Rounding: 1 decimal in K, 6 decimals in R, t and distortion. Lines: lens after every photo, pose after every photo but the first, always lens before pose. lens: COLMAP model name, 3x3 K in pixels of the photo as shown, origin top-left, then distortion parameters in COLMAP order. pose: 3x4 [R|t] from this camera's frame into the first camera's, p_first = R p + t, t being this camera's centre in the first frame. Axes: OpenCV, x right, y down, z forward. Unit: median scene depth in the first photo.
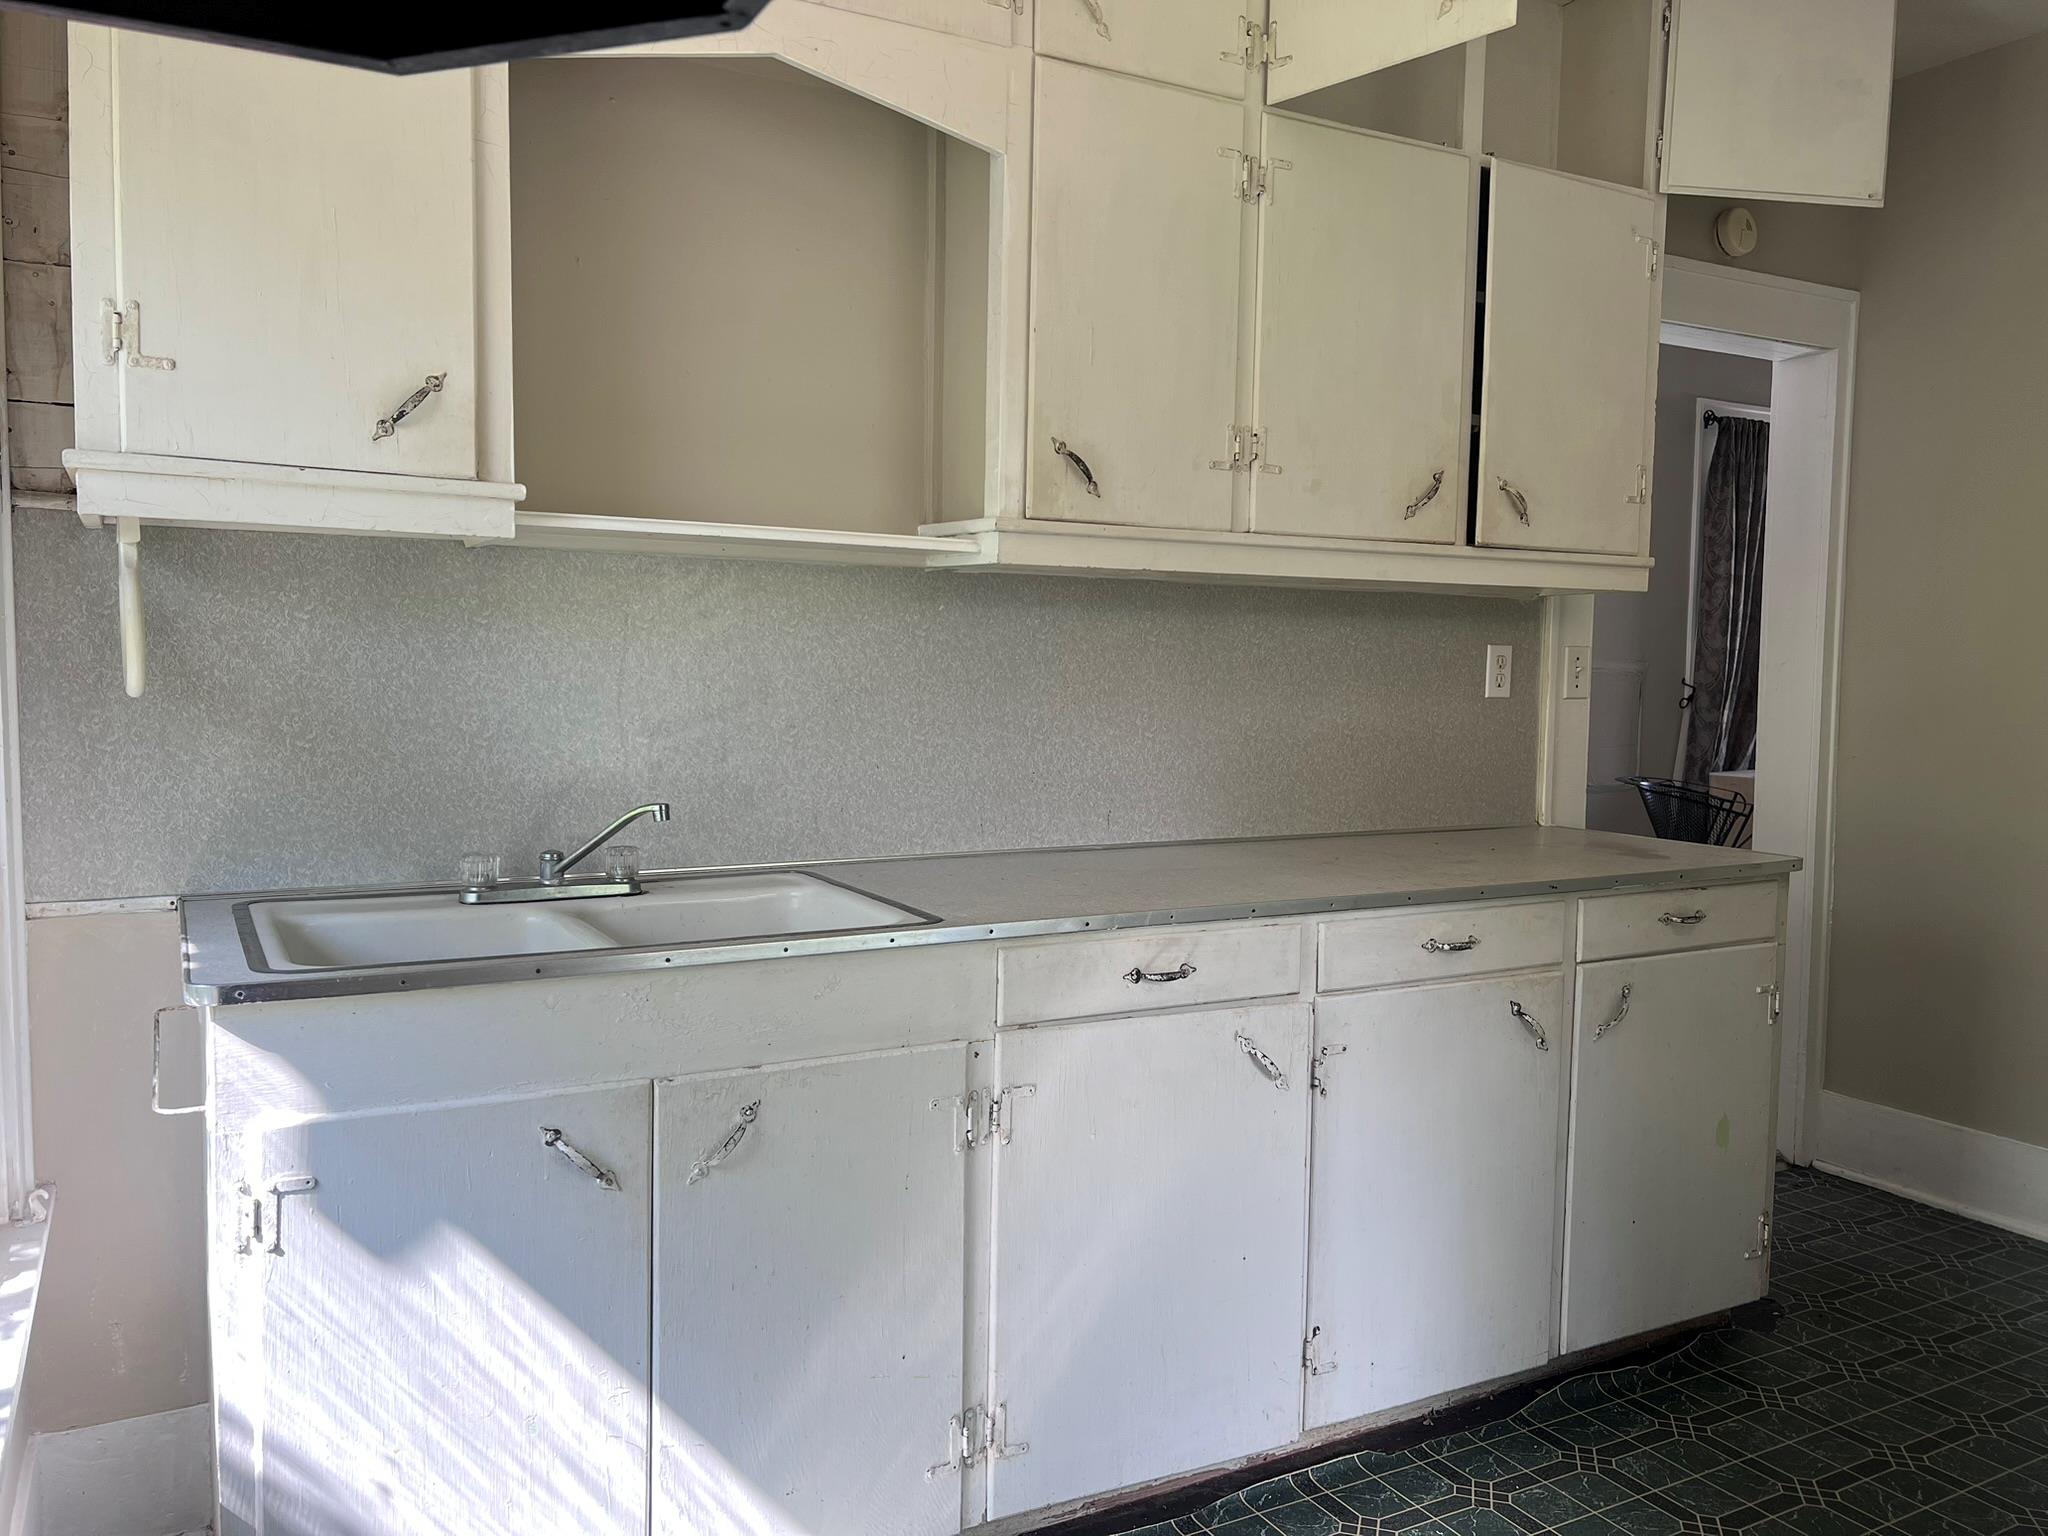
lens RADIAL K [[1543.5, 0, 1021.5], [0, 1543.5, 767.7], [0, 0, 1]] dist [-0.008856, -0.004179]
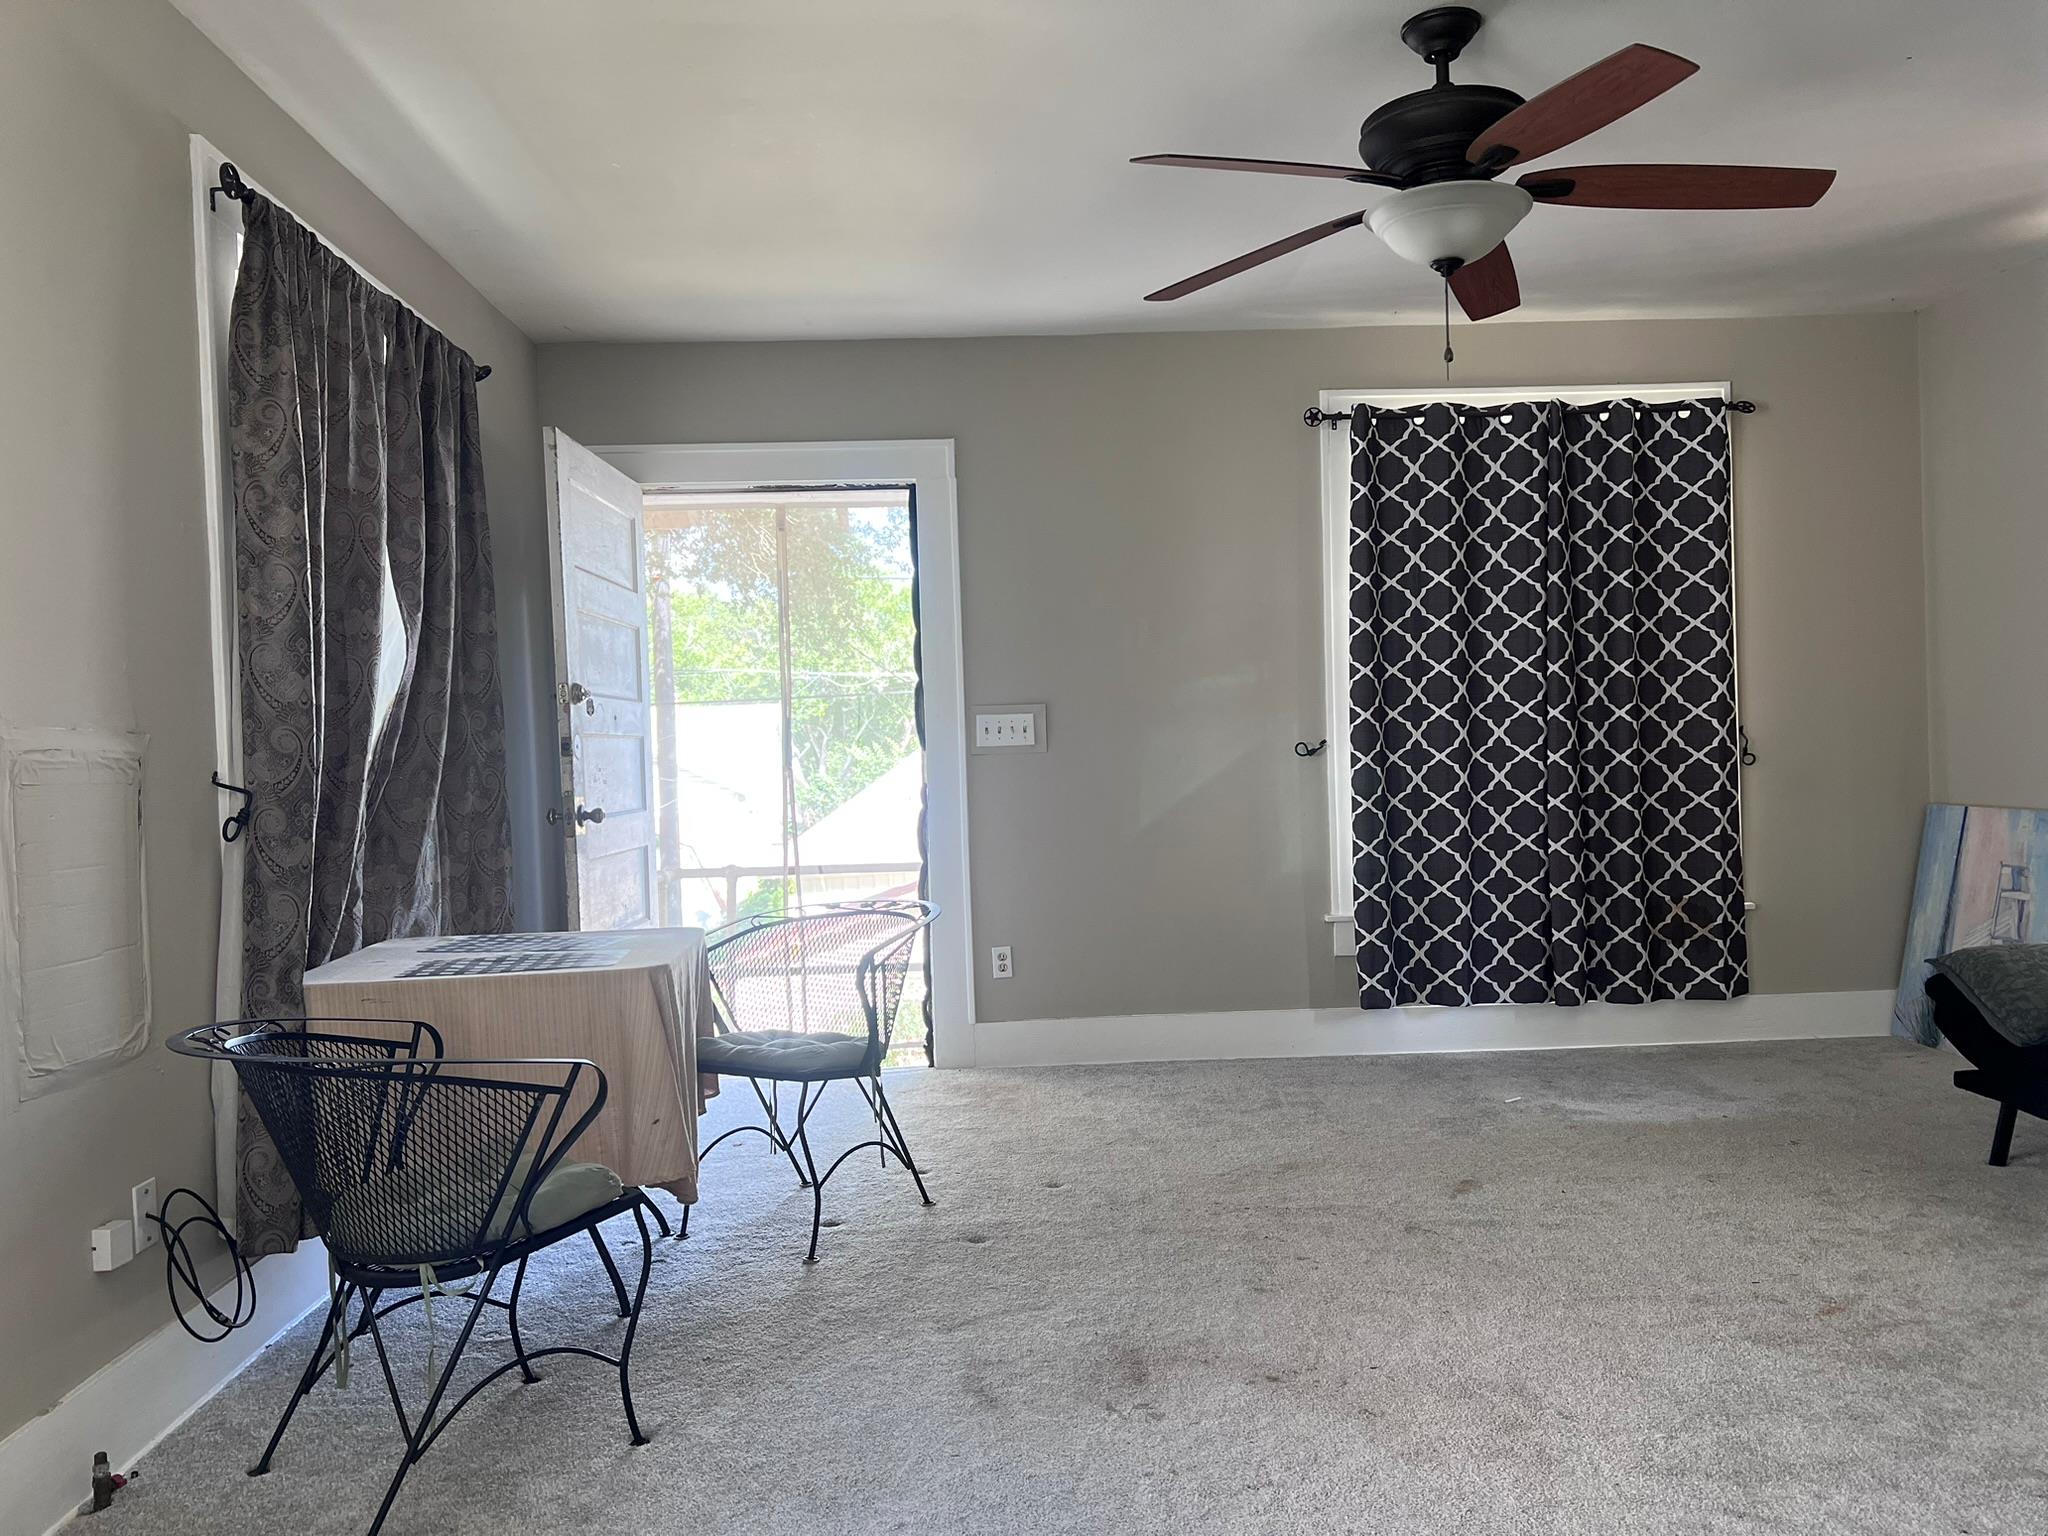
lens RADIAL K [[1543.5, 0, 1023.4], [0, 1543.5, 770.8], [0, 0, 1]] dist [-0.008856, -0.004179]
pose [[0.443384, -0.043539, 0.895274, 0.143571], [0.108073, 0.994129, -0.005176, -0.032095], [-0.889792, 0.099050, 0.445487, 0.610479]]
